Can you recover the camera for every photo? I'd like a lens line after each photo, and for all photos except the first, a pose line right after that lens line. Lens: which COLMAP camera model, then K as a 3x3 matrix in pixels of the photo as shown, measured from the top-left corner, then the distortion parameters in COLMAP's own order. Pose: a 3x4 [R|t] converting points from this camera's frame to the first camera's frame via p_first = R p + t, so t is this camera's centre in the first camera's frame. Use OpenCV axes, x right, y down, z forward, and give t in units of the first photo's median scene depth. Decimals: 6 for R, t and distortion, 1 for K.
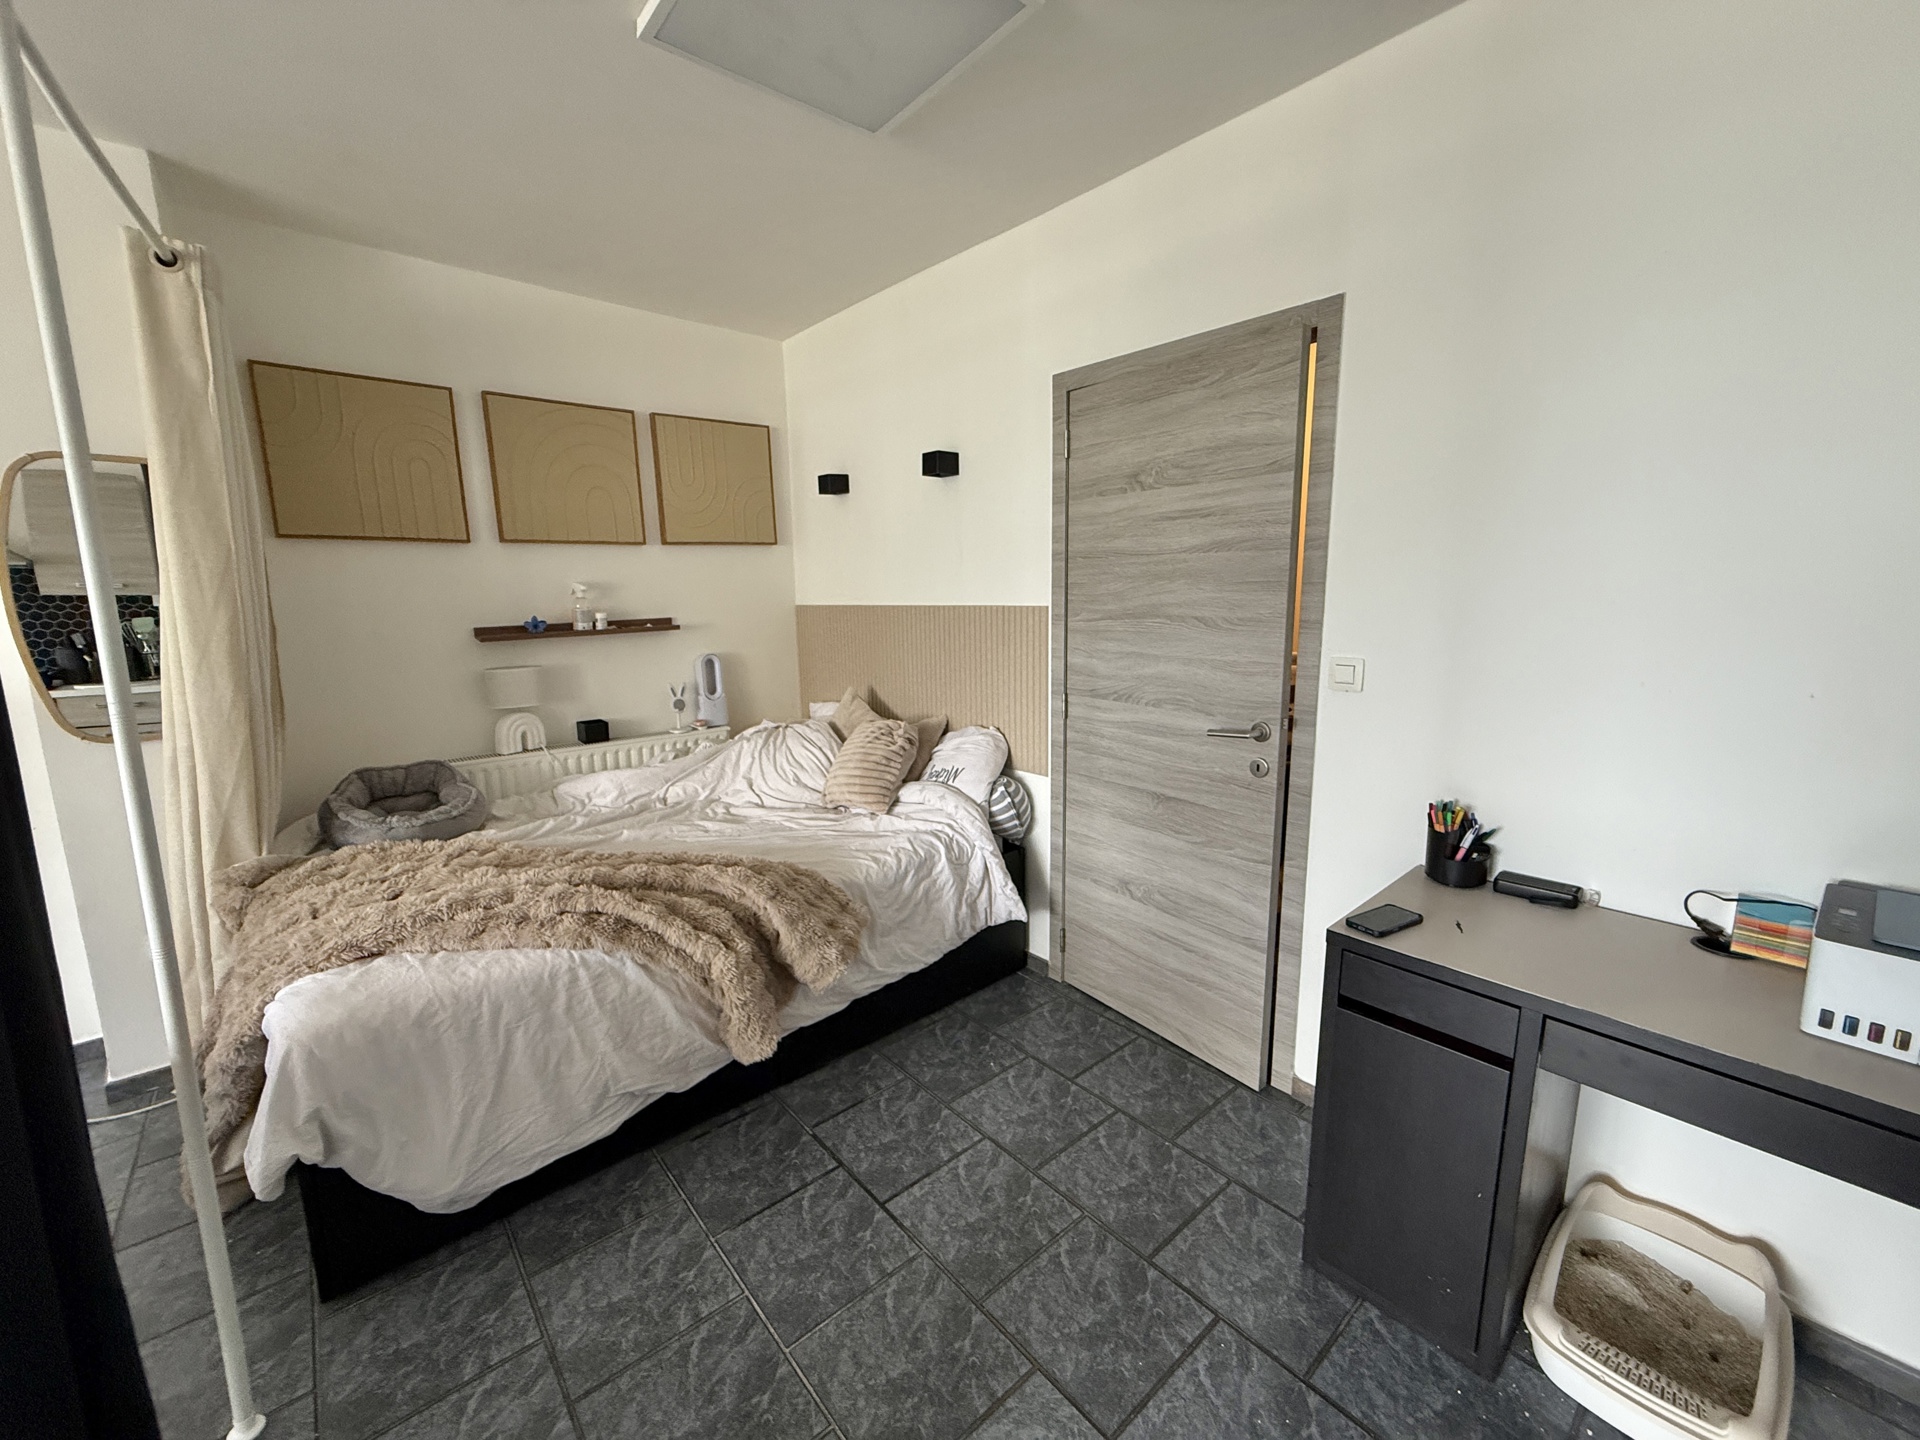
lens RADIAL K [[757.2, 0, 963.0], [0, 757.2, 727.7], [0, 0, 1]] dist [-0.009112, 0.000106]
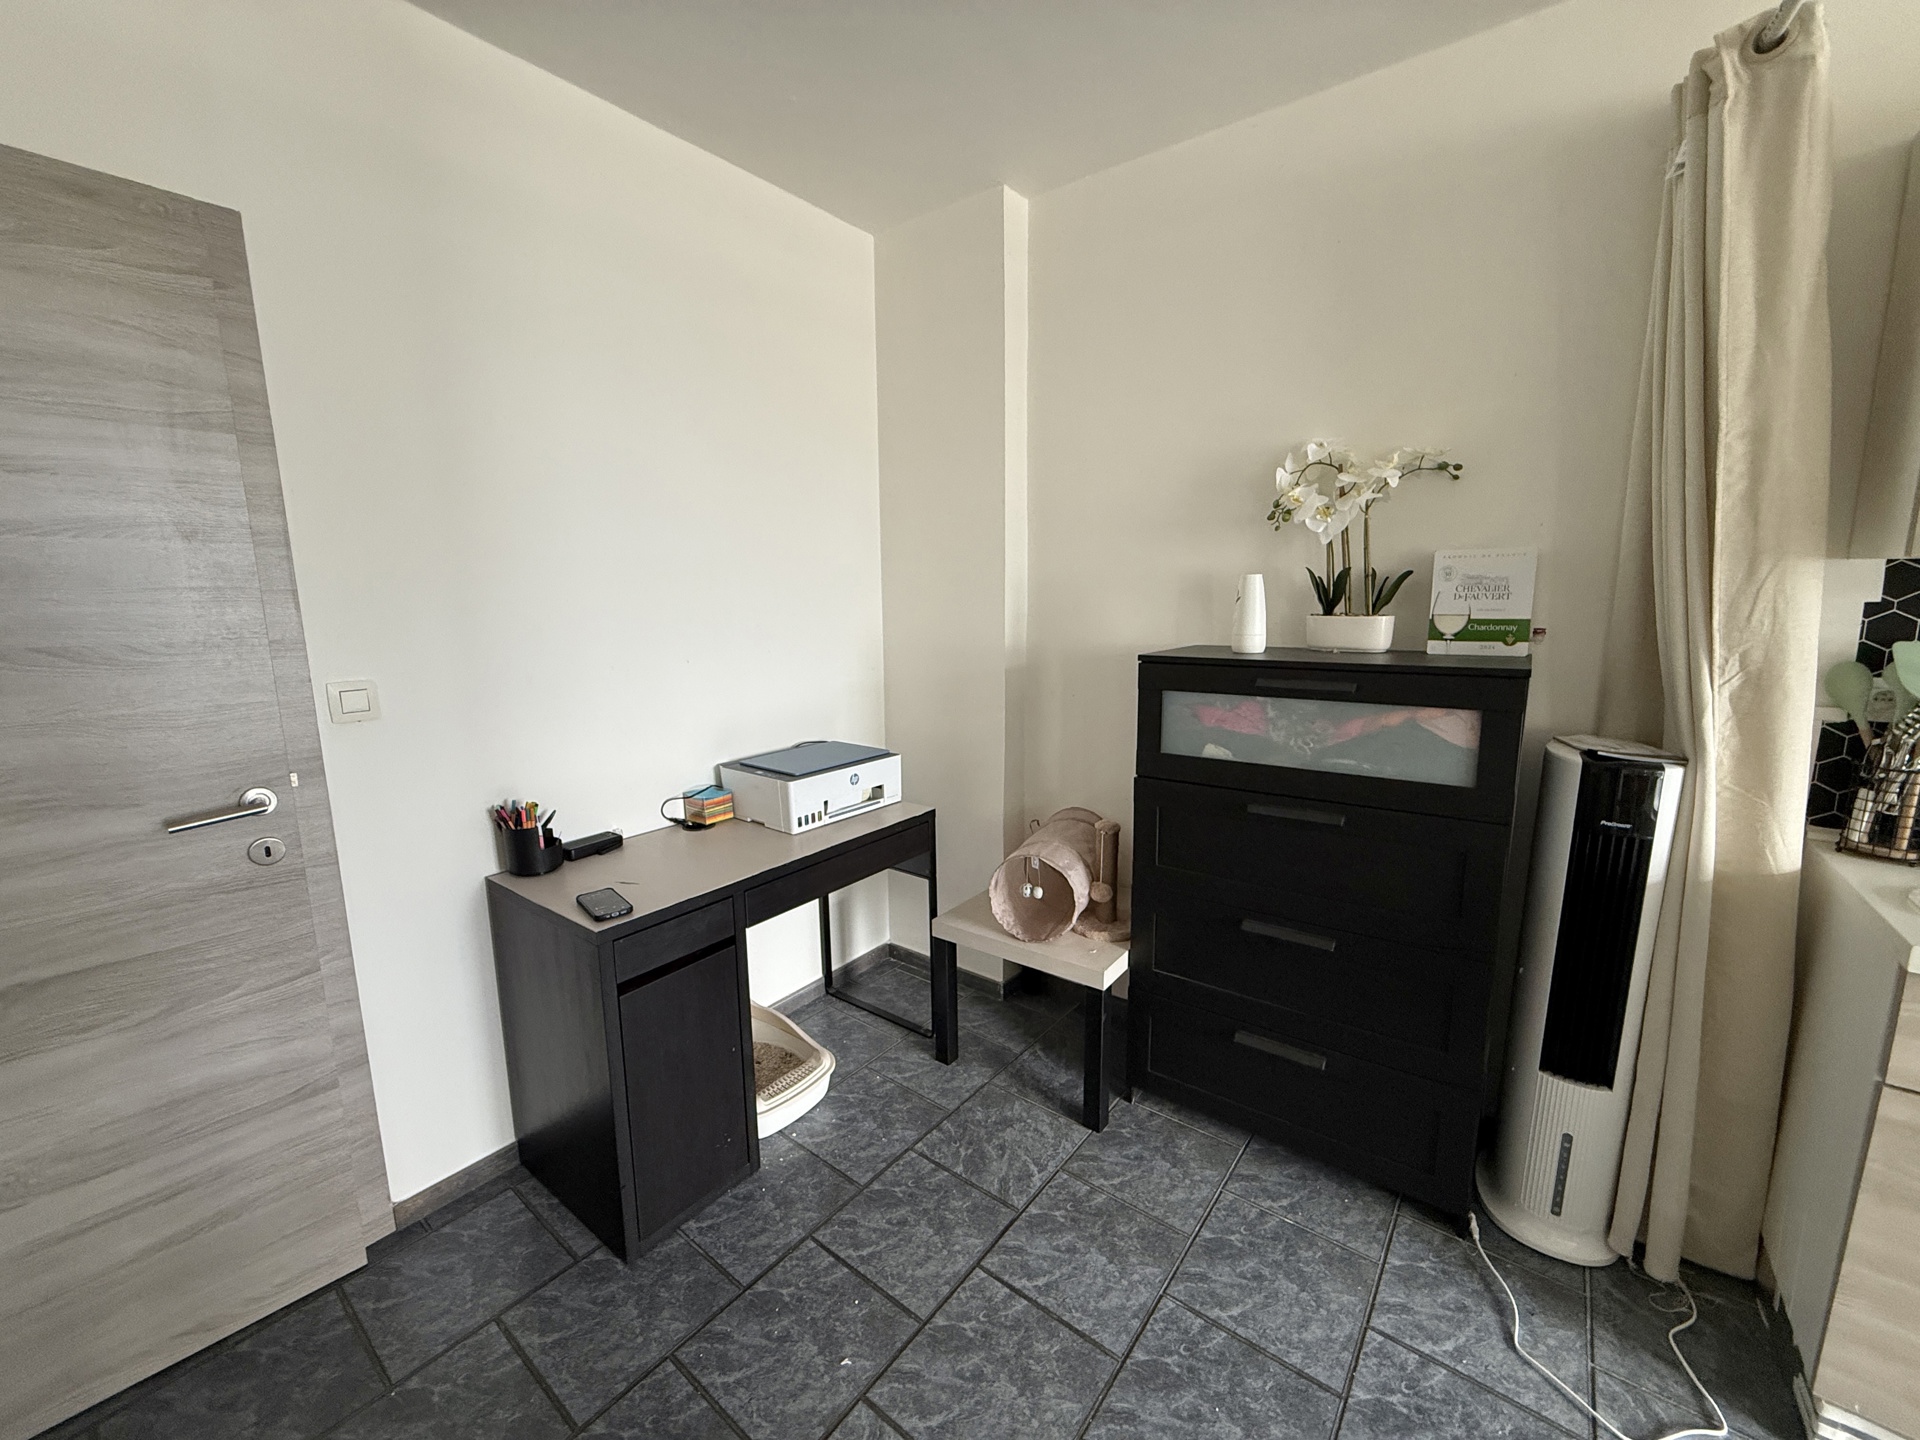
lens RADIAL K [[762.2, 0, 958.8], [0, 762.2, 719.1], [0, 0, 1]] dist [-0.000626, 0.000013]
pose [[-0.190026, -0.148680, 0.970456, -0.576237], [0.187237, 0.964836, 0.184482, -0.108813], [-0.963760, 0.216762, -0.155506, 0.659219]]
